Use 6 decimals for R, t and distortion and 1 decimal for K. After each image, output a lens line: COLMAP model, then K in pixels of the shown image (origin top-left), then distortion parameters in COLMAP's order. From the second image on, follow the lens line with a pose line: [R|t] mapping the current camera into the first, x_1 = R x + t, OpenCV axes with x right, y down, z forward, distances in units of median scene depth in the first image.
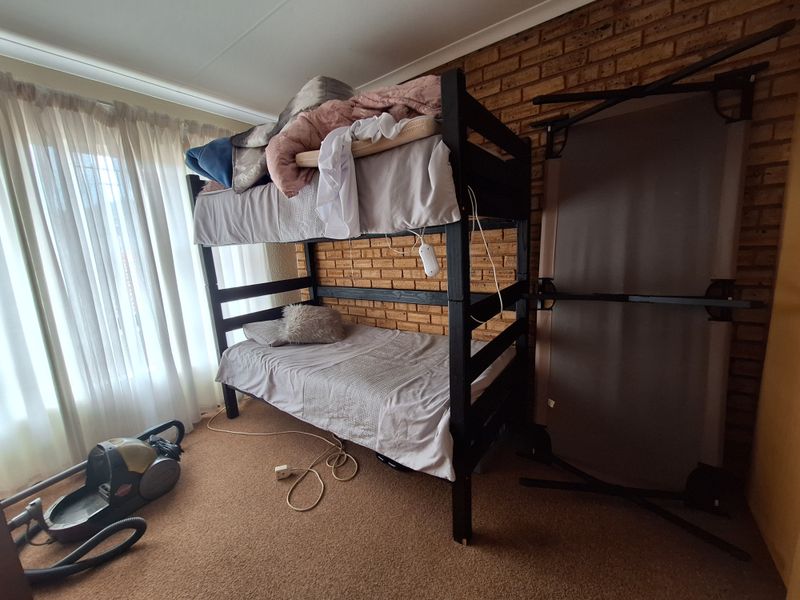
lens RADIAL K [[318.1, 0, 396.7], [0, 318.1, 299.7], [0, 0, 1]] dist [-0.009095, -0.000082]
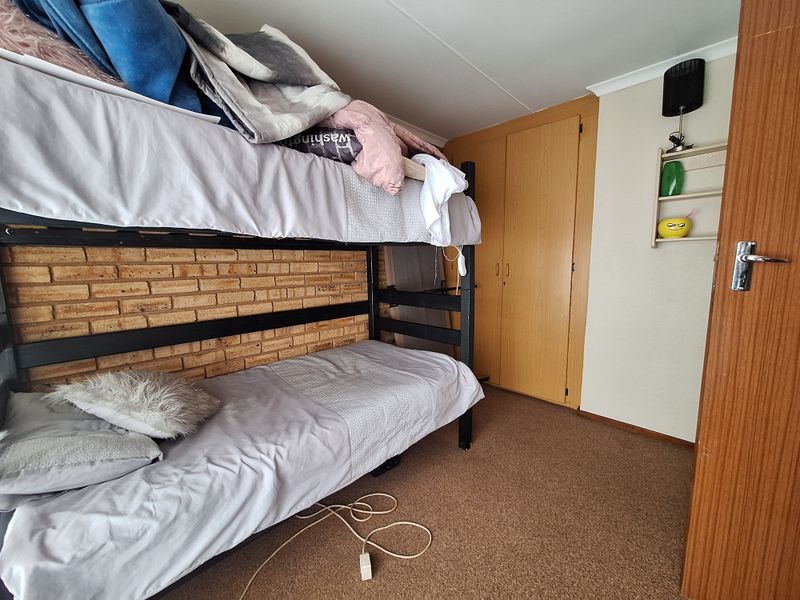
lens RADIAL K [[318.1, 0, 398.4], [0, 318.1, 302.0], [0, 0, 1]] dist [-0.009095, -0.000082]
pose [[0.160314, -0.065892, 0.984864, -0.729934], [0.177657, 0.983401, 0.036876, -0.030670], [-0.970947, 0.169057, 0.169360, 0.517309]]
